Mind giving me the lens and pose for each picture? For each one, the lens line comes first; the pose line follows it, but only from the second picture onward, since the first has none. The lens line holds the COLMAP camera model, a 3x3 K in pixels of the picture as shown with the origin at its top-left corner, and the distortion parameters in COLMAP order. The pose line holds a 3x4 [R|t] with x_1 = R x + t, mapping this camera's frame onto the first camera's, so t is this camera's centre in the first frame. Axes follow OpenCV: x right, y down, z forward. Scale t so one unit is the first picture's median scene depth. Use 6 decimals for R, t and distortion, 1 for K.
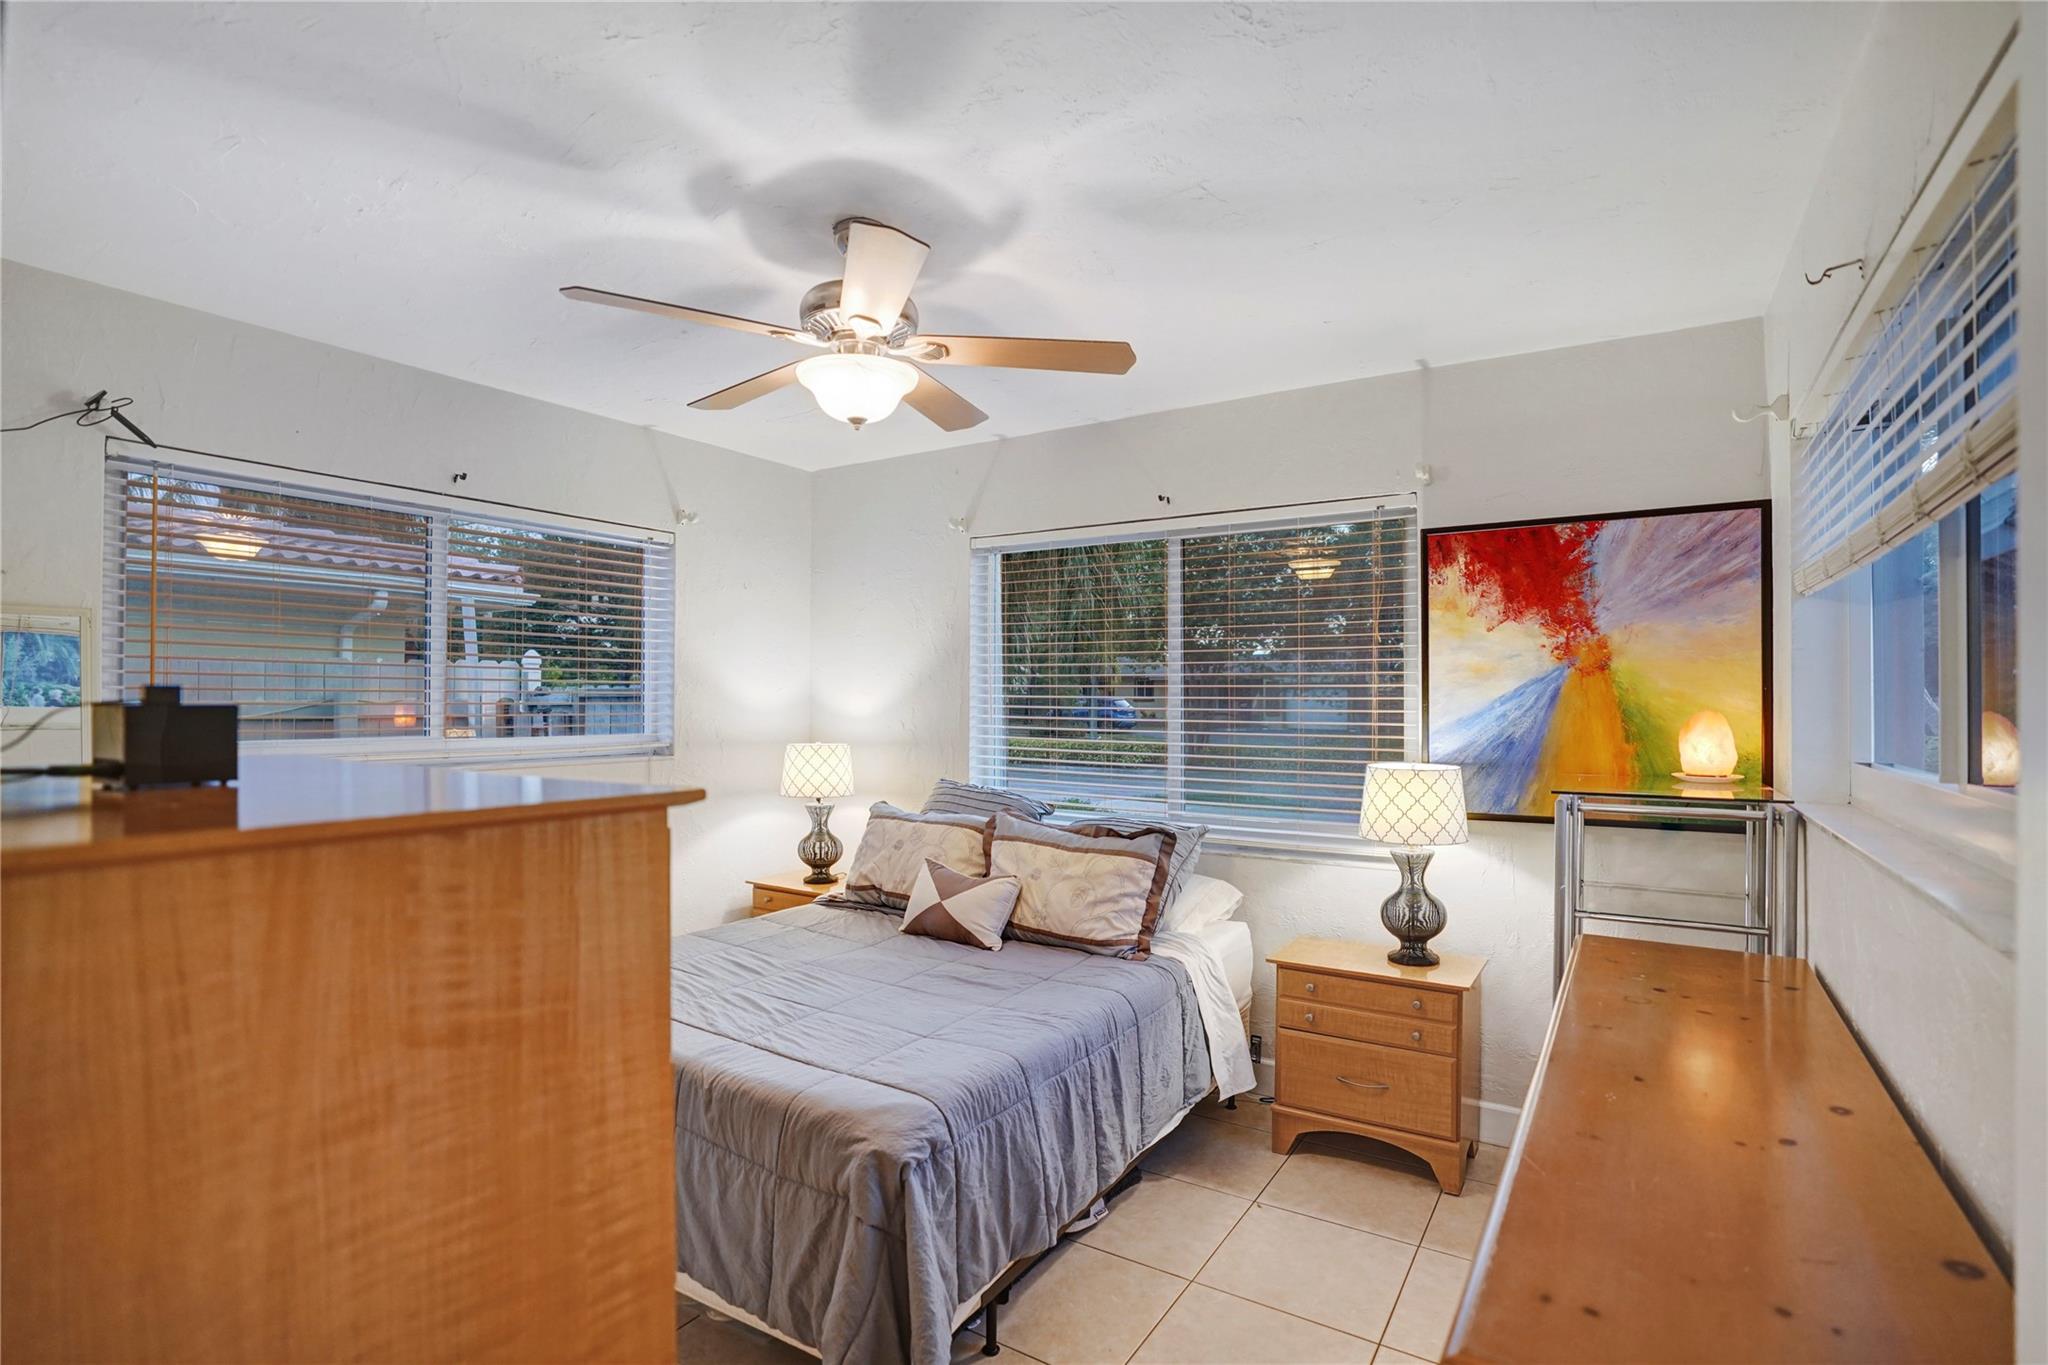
lens RADIAL K [[954.8, 0, 1037.3], [0, 954.8, 697.1], [0, 0, 1]] dist [-0.026208, -0.000392]
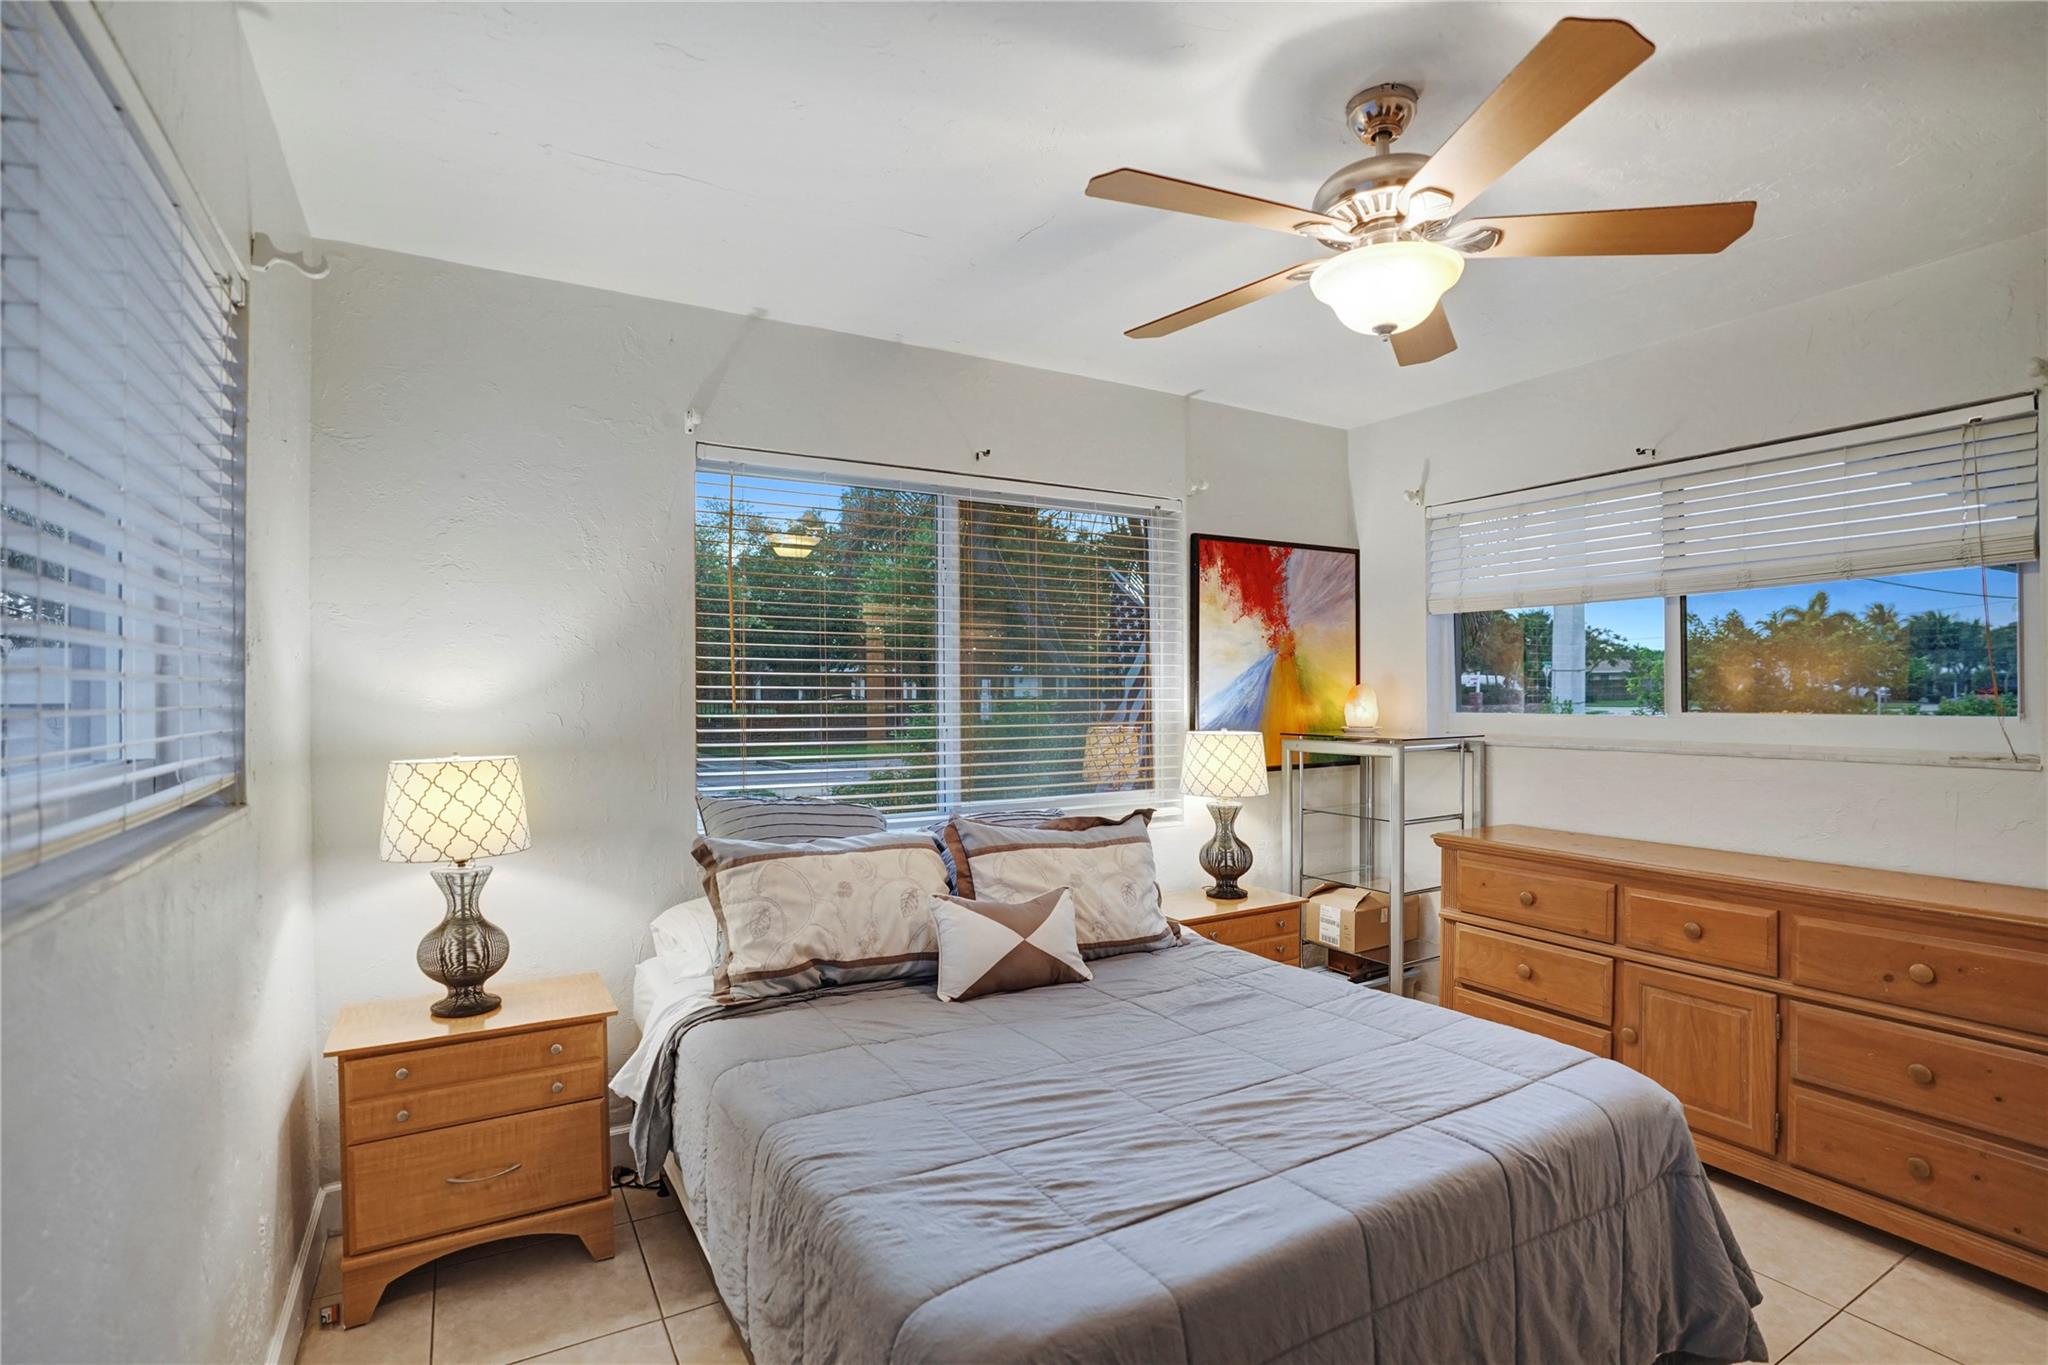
lens RADIAL K [[954.8, 0, 1029.3], [0, 954.8, 677.6], [0, 0, 1]] dist [-0.026208, -0.000392]
pose [[0.456301, 0.021872, 0.889557, -0.762670], [0.015818, 0.999341, -0.032685, 0.039634], [-0.889685, 0.028985, 0.455654, 0.668249]]
